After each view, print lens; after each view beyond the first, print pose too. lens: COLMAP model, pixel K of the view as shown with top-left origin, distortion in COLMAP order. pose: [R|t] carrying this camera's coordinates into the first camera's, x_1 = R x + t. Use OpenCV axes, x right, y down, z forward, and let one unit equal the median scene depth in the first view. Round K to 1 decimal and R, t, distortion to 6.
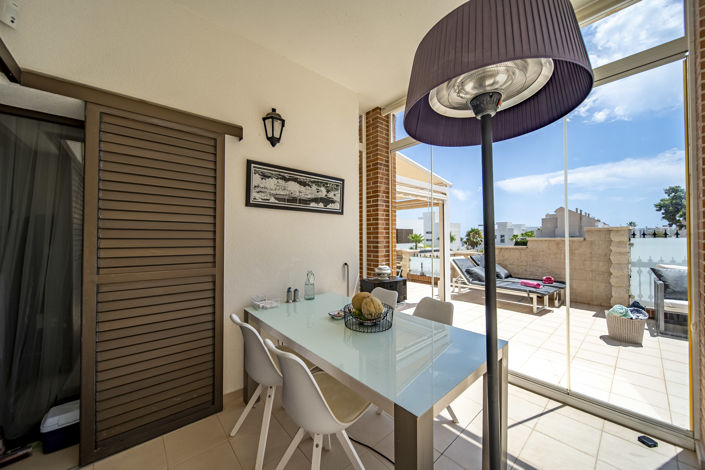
lens RADIAL K [[250.6, 0, 355.0], [0, 250.6, 230.7], [0, 0, 1]] dist [0.002137, -0.000097]
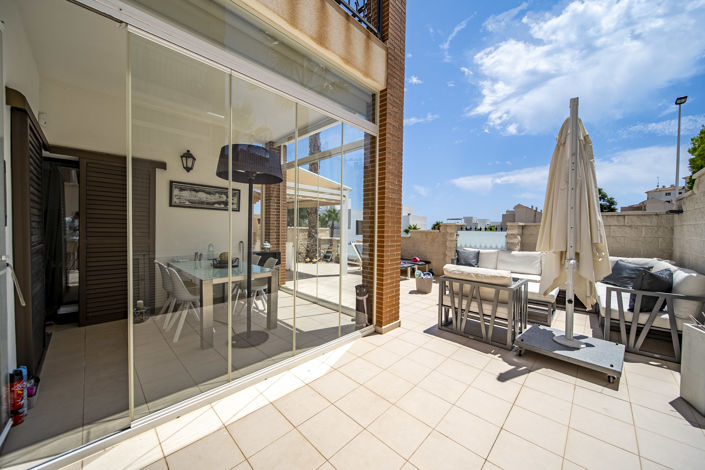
lens RADIAL K [[250.6, 0, 351.7], [0, 250.6, 229.8], [0, 0, 1]] dist [0.002137, -0.000097]
pose [[0.997850, 0.019233, 0.062661, 0.671496], [-0.021159, 0.999319, 0.030218, -0.011278], [-0.062037, -0.031479, 0.997577, -0.781175]]
